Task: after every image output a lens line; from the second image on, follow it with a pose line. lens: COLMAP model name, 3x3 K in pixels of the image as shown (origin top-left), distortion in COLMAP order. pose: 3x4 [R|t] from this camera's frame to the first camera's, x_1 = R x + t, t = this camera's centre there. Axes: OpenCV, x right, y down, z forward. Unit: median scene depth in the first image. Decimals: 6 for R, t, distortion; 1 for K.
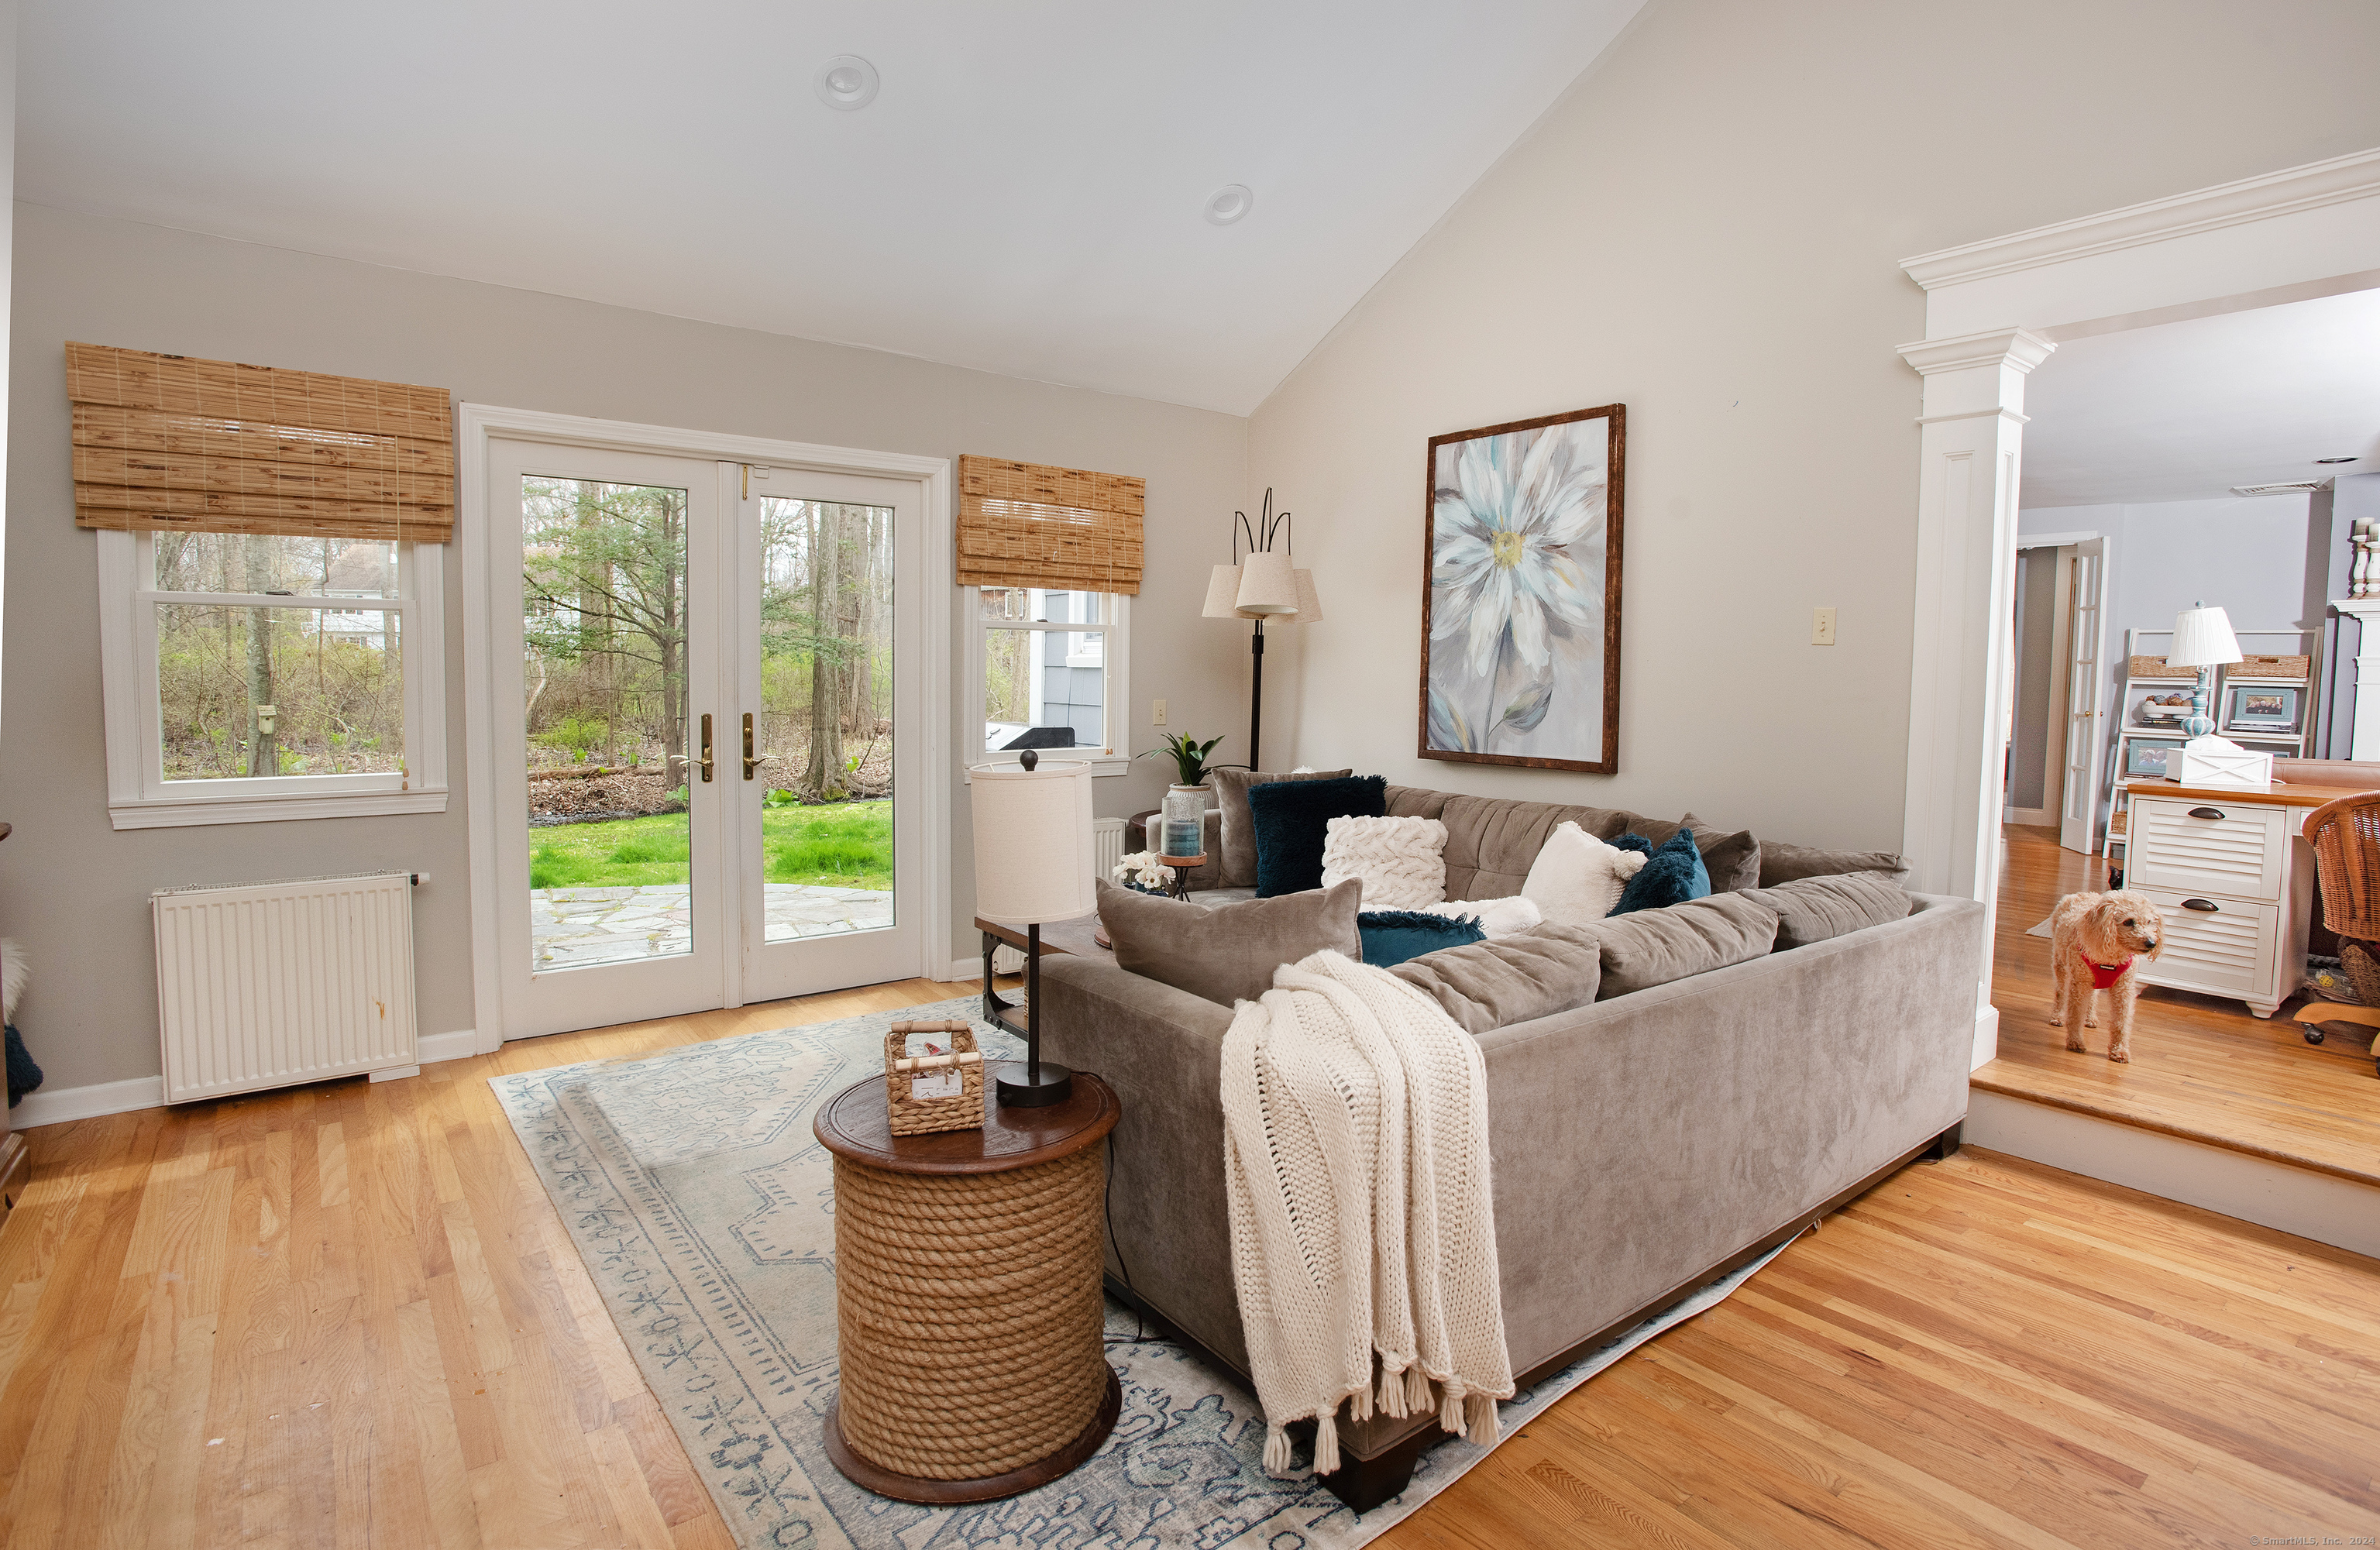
lens RADIAL K [[1201.5, 0, 1240.5], [0, 1201.5, 745.4], [0, 0, 1]] dist [-0.031207, 0.003766]
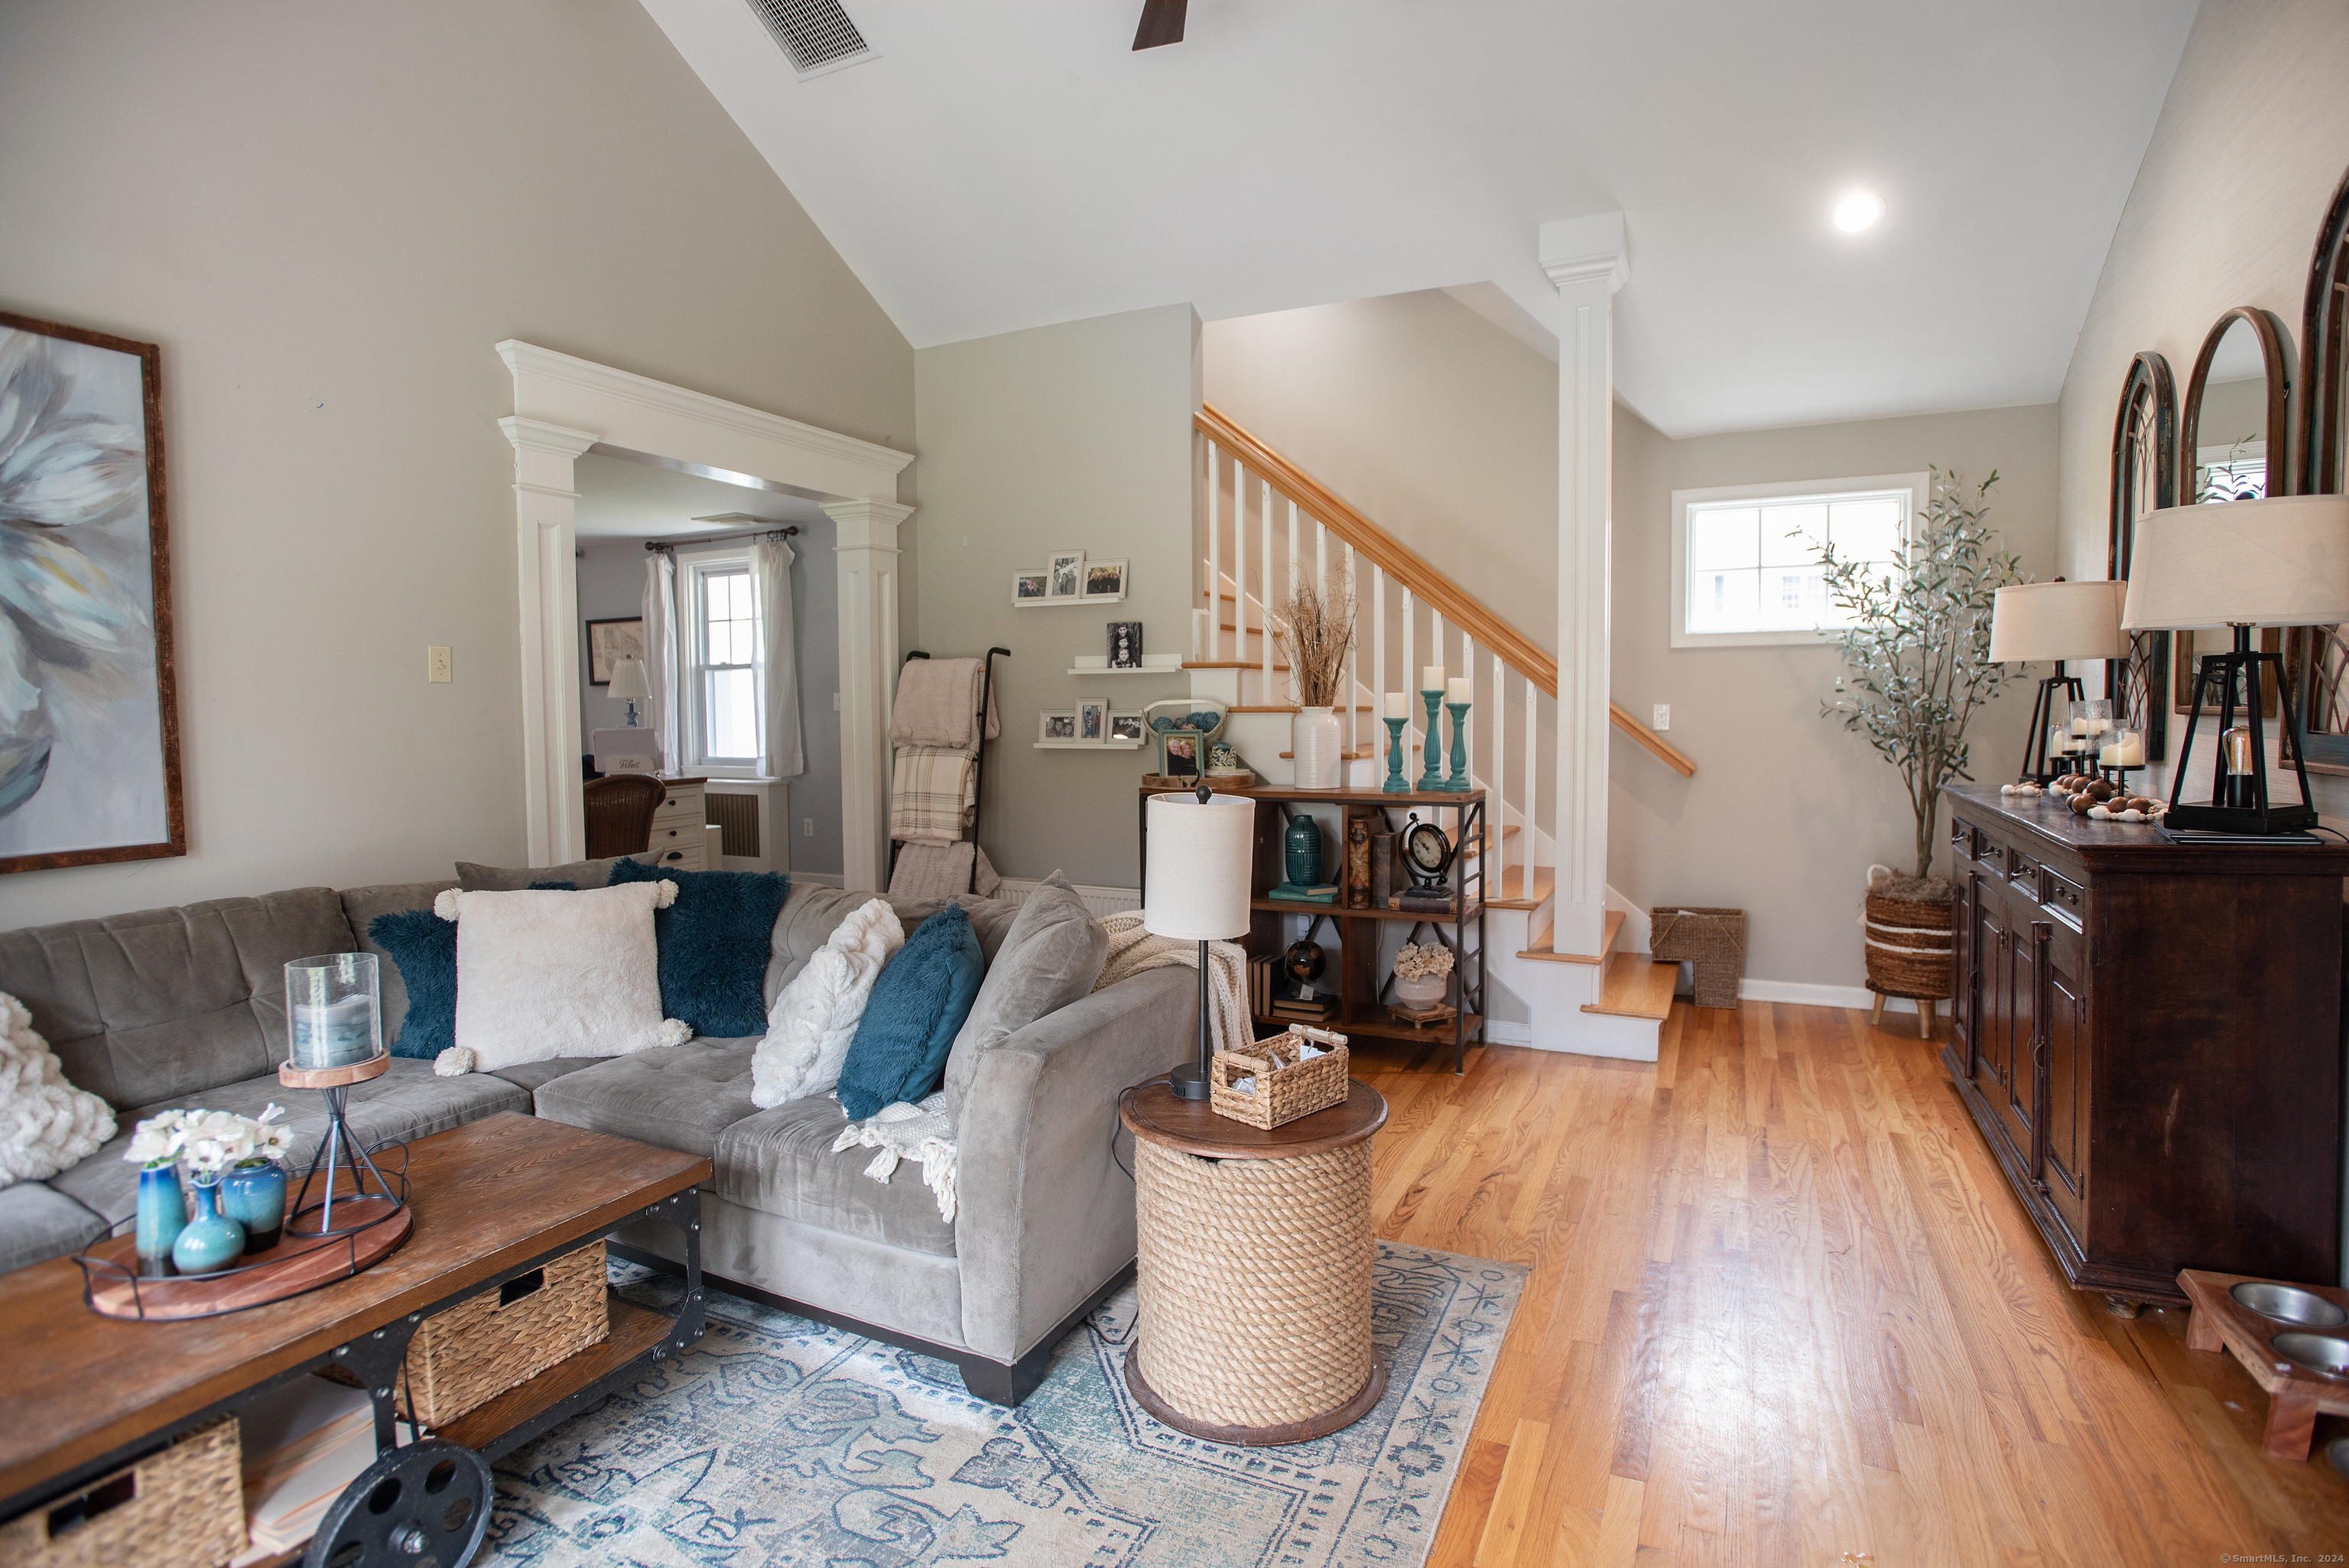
lens RADIAL K [[1167.4, 0, 1180.1], [0, 1167.4, 787.0], [0, 0, 1]] dist [-0.033847, 0.000803]
pose [[-0.431283, -0.071591, 0.899372, -0.554092], [0.057599, 0.992628, 0.106635, -0.054872], [-0.900376, 0.097793, -0.423980, 0.715789]]
